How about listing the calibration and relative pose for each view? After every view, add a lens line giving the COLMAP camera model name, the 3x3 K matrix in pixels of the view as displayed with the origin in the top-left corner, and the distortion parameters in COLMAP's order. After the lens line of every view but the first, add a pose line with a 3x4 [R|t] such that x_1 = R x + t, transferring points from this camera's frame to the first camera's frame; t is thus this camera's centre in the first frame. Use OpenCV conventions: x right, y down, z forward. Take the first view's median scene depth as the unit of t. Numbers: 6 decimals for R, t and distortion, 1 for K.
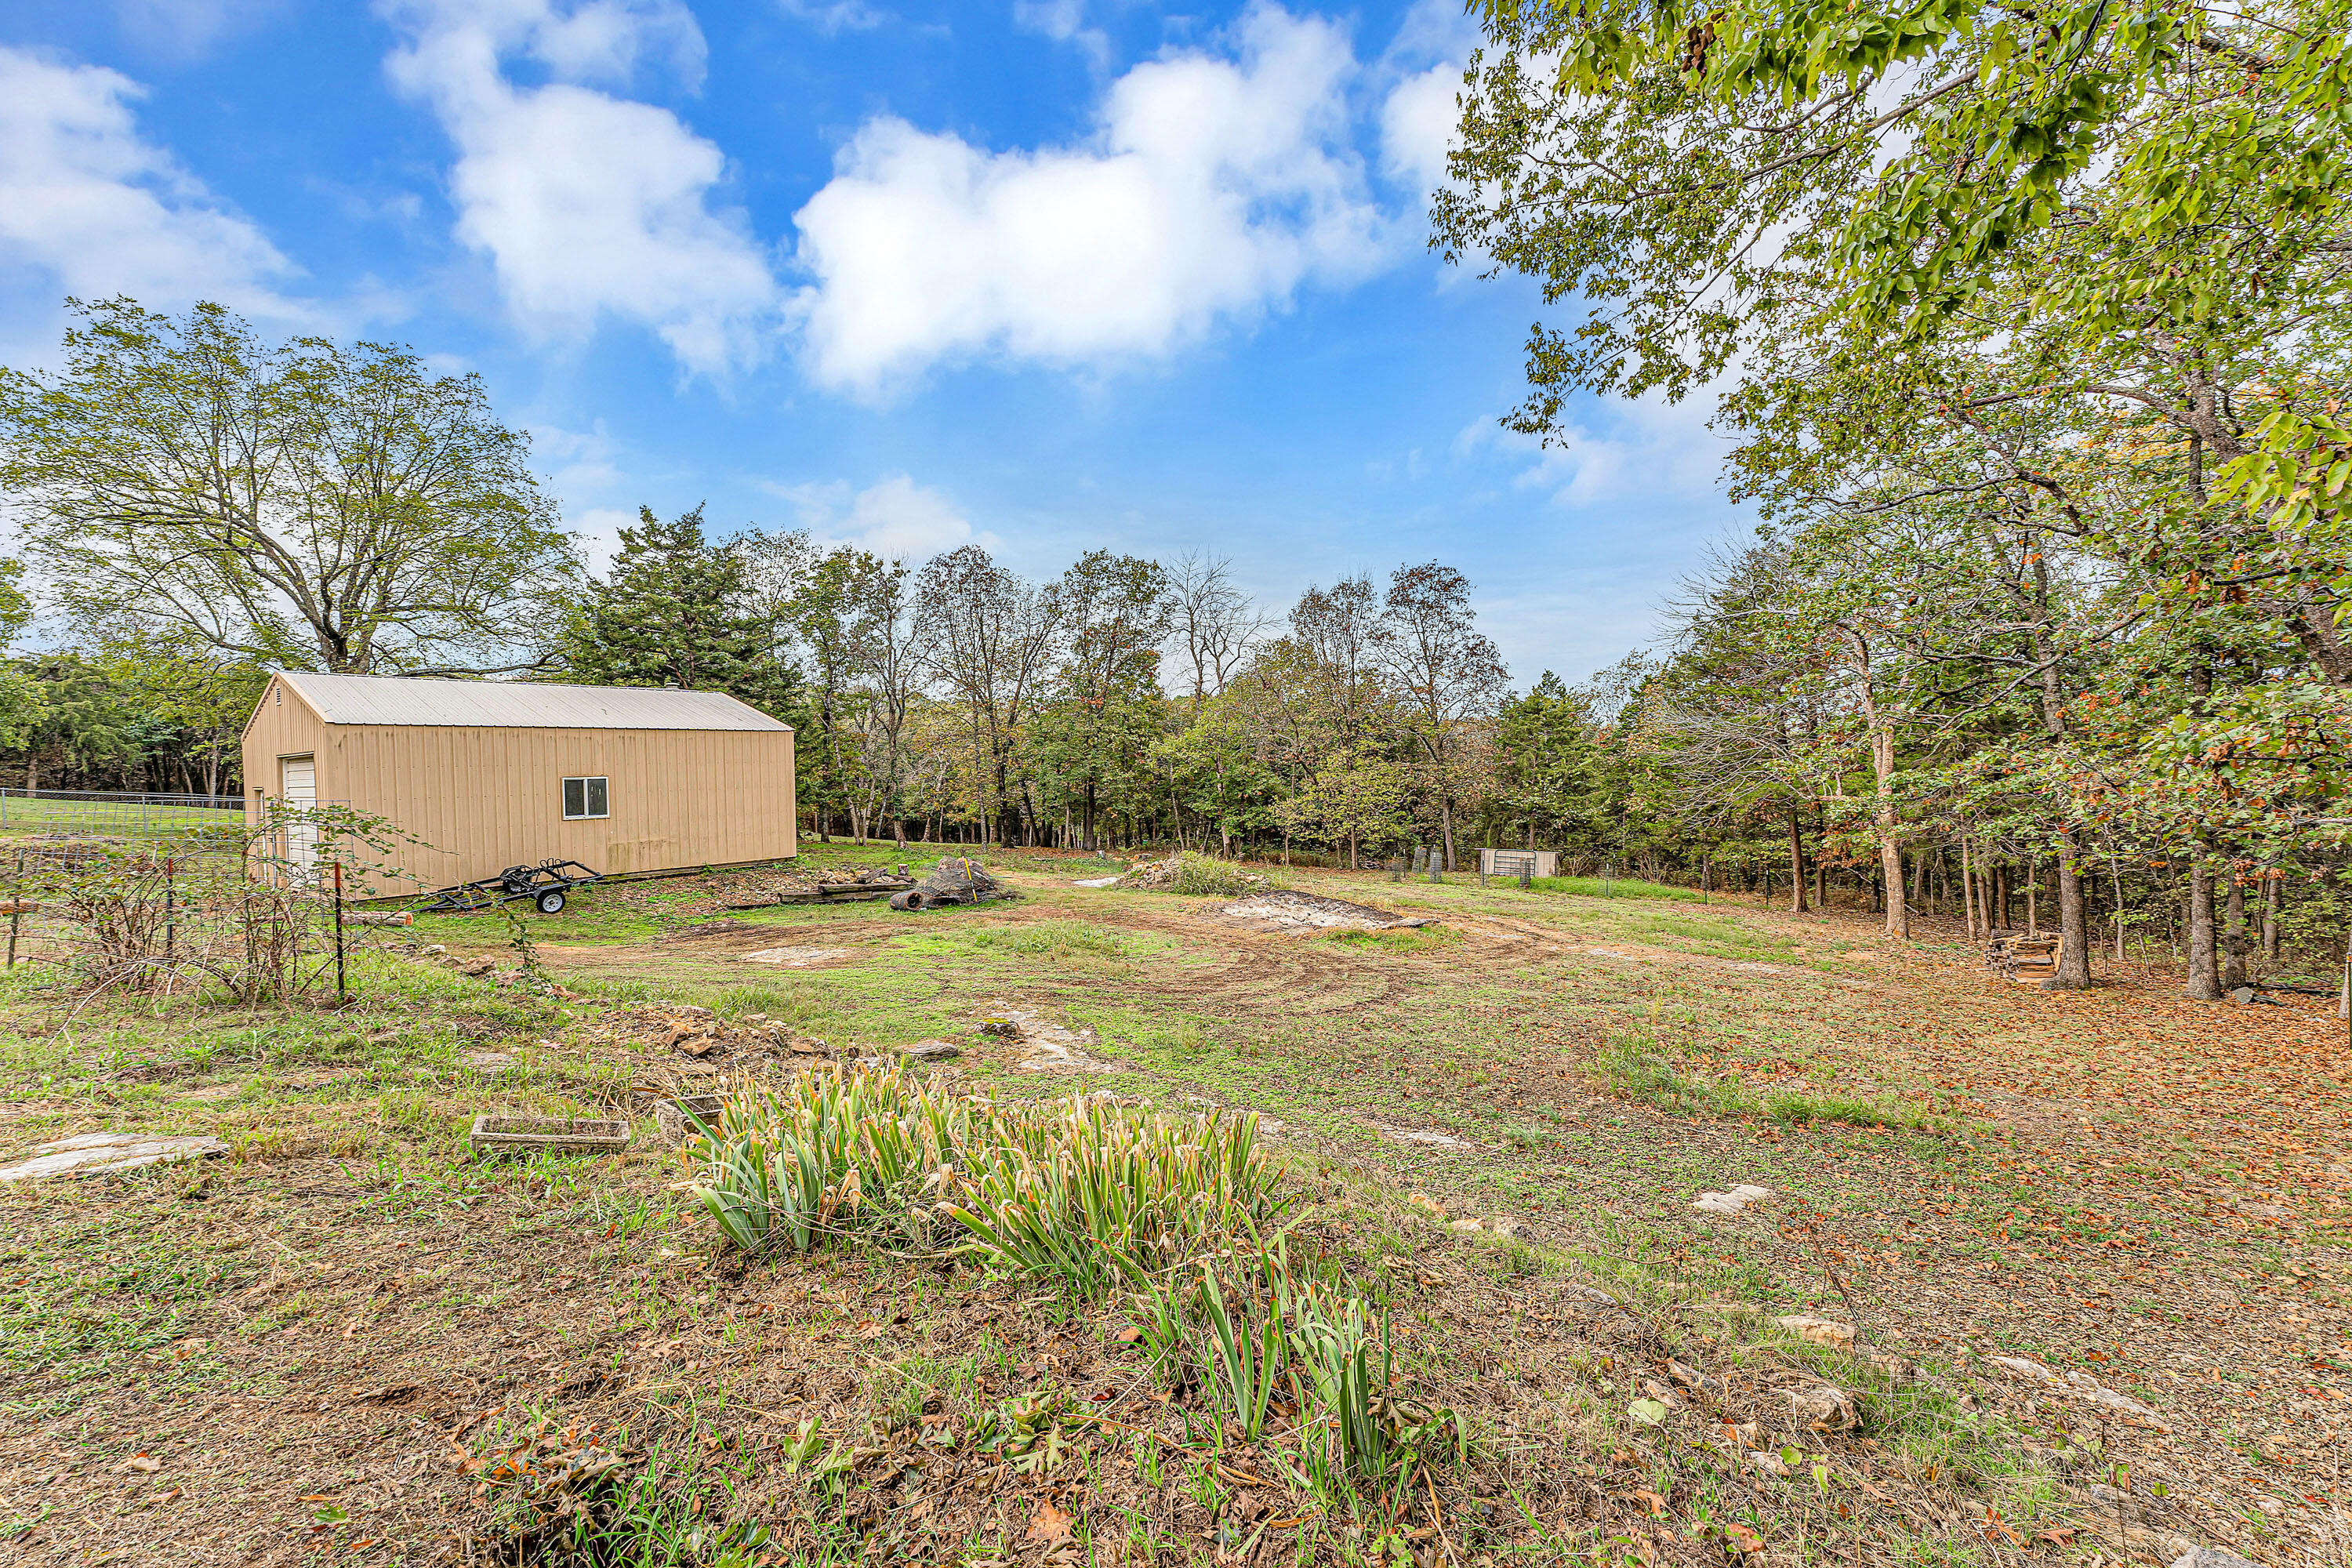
lens RADIAL K [[940.6, 0, 1169.8], [0, 940.6, 789.2], [0, 0, 1]] dist [-0.000244, 0.000743]
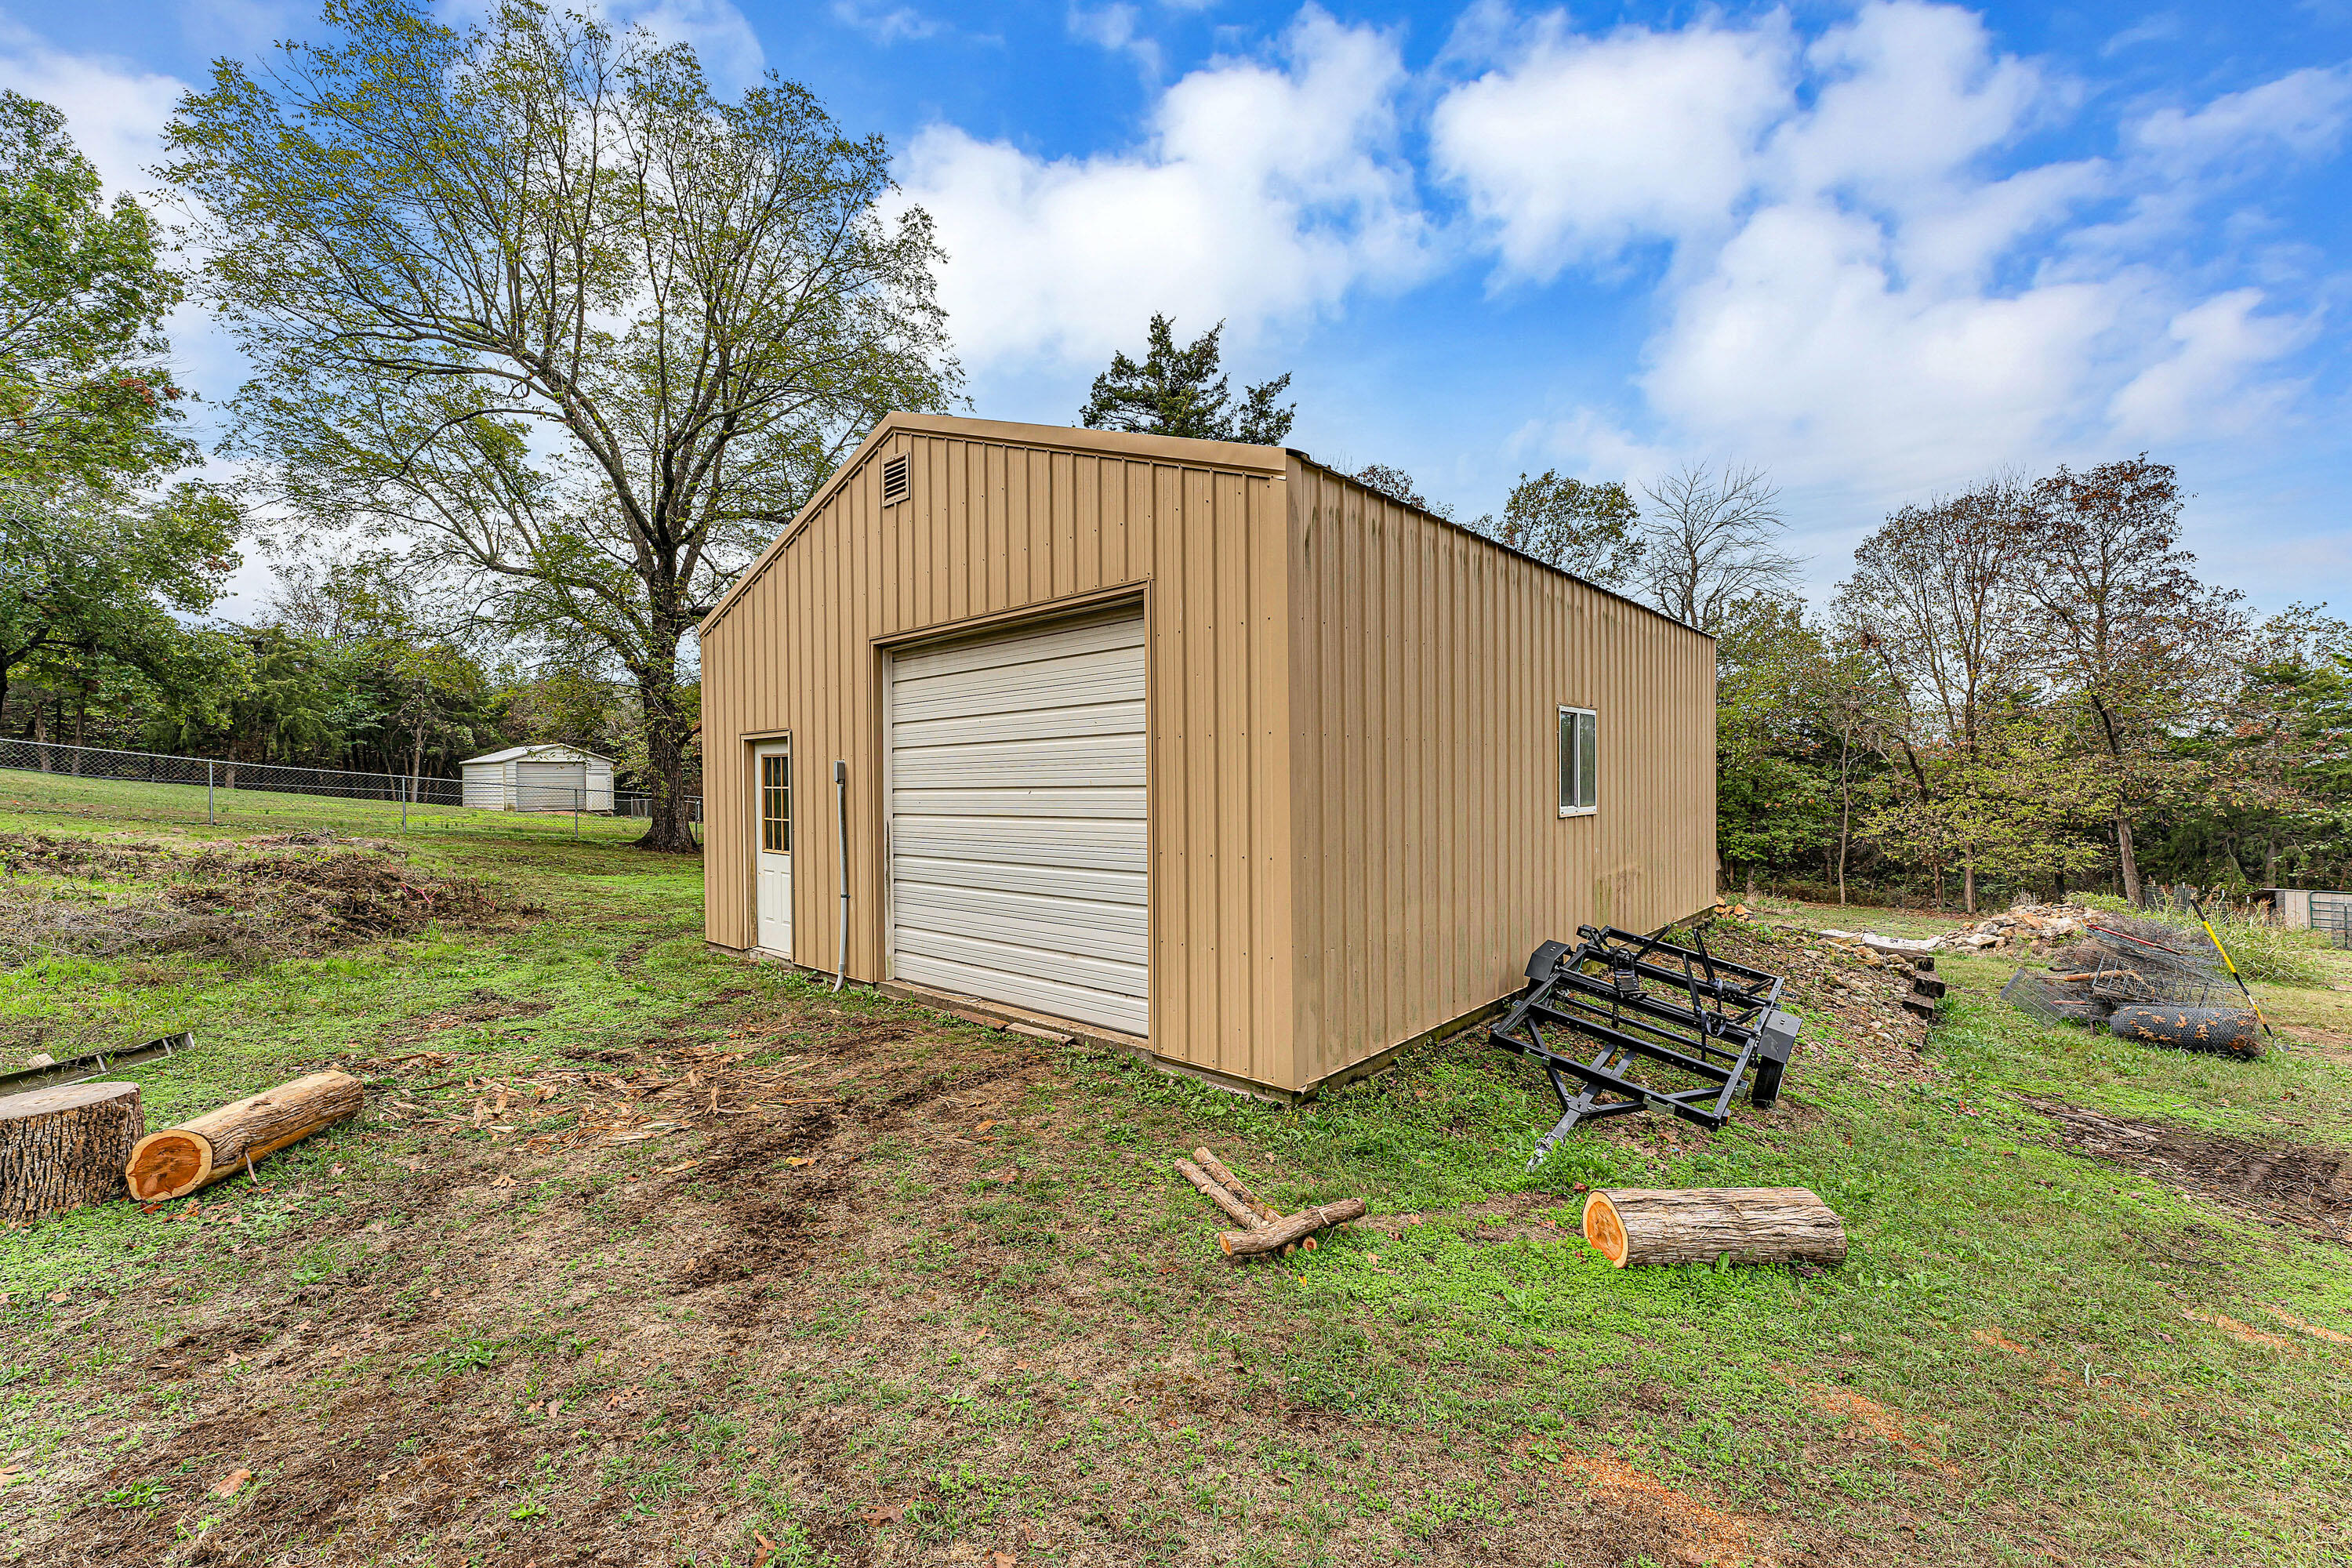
lens RADIAL K [[940.6, 0, 1175.7], [0, 940.6, 787.1], [0, 0, 1]] dist [-0.000244, 0.000743]
pose [[0.996355, 0.010332, -0.084677, -0.334746], [-0.011908, 0.999765, -0.018128, 0.012709], [0.084470, 0.019071, 0.996244, 0.264075]]
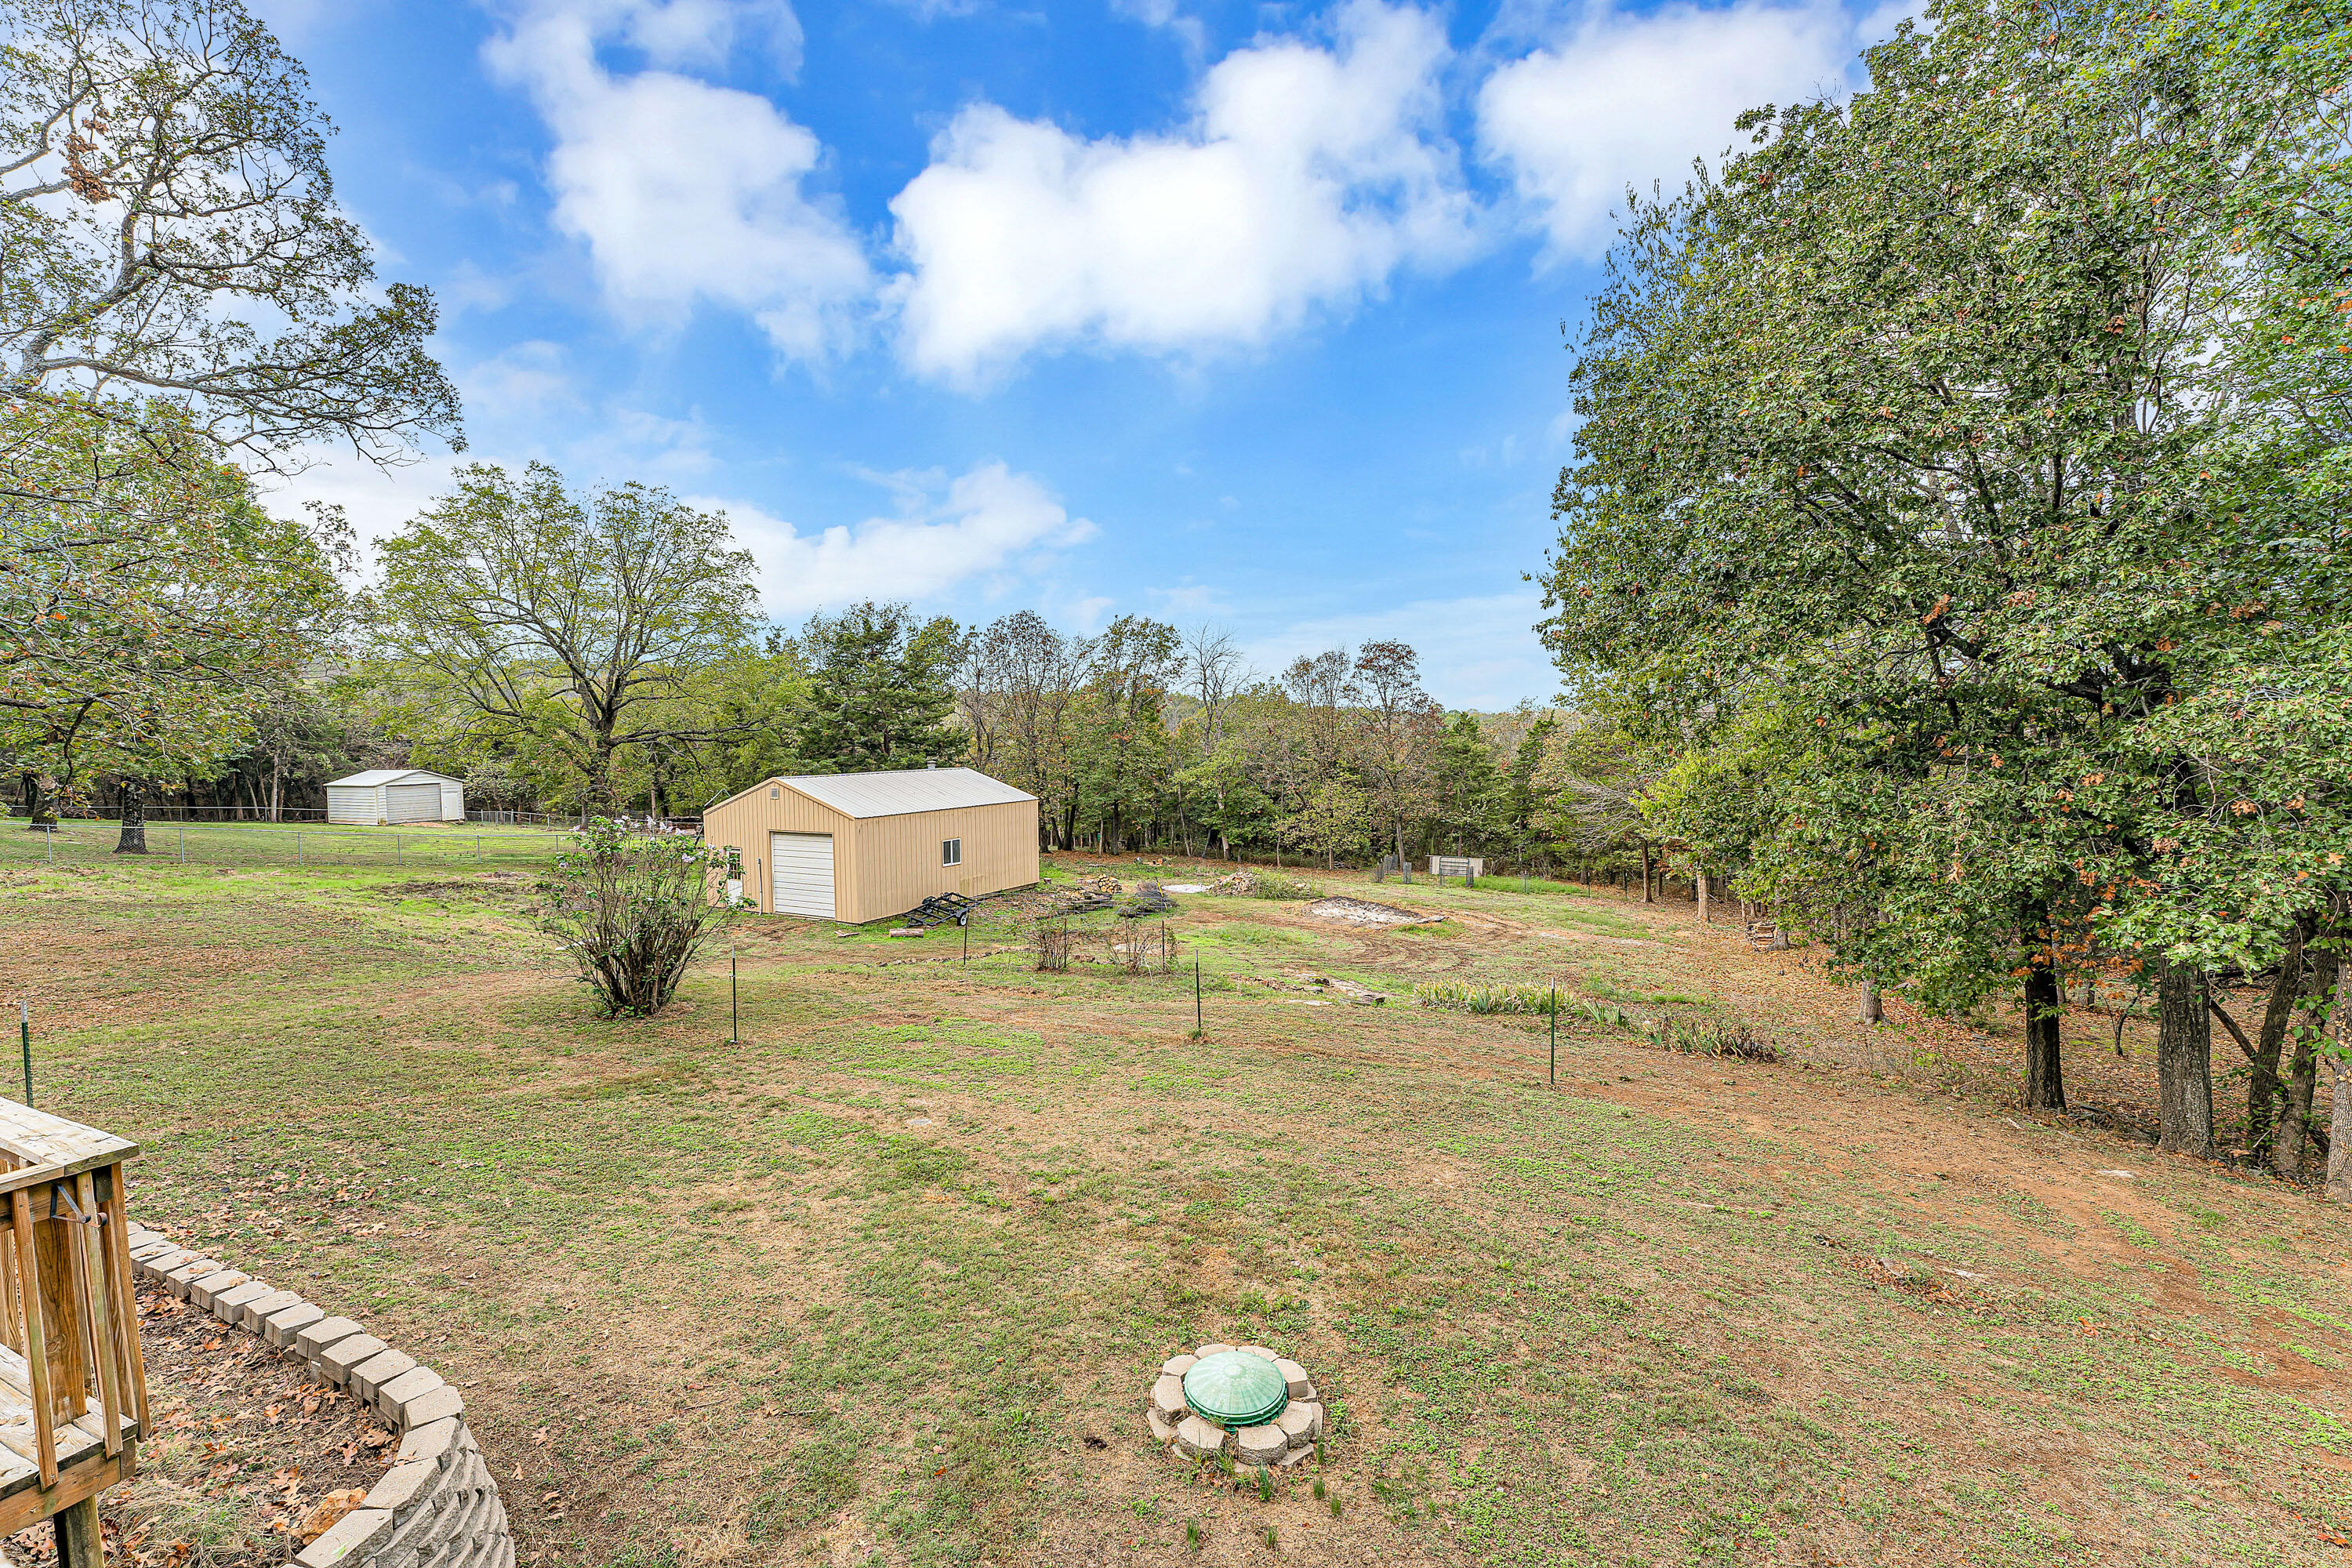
lens RADIAL K [[940.6, 0, 1172.4], [0, 940.6, 785.8], [0, 0, 1]] dist [-0.000244, 0.000743]
pose [[0.990879, 0.000076, 0.134752, -0.206144], [-0.003011, 0.999763, 0.021577, -0.061362], [-0.134718, -0.021785, 0.990644, -0.279144]]
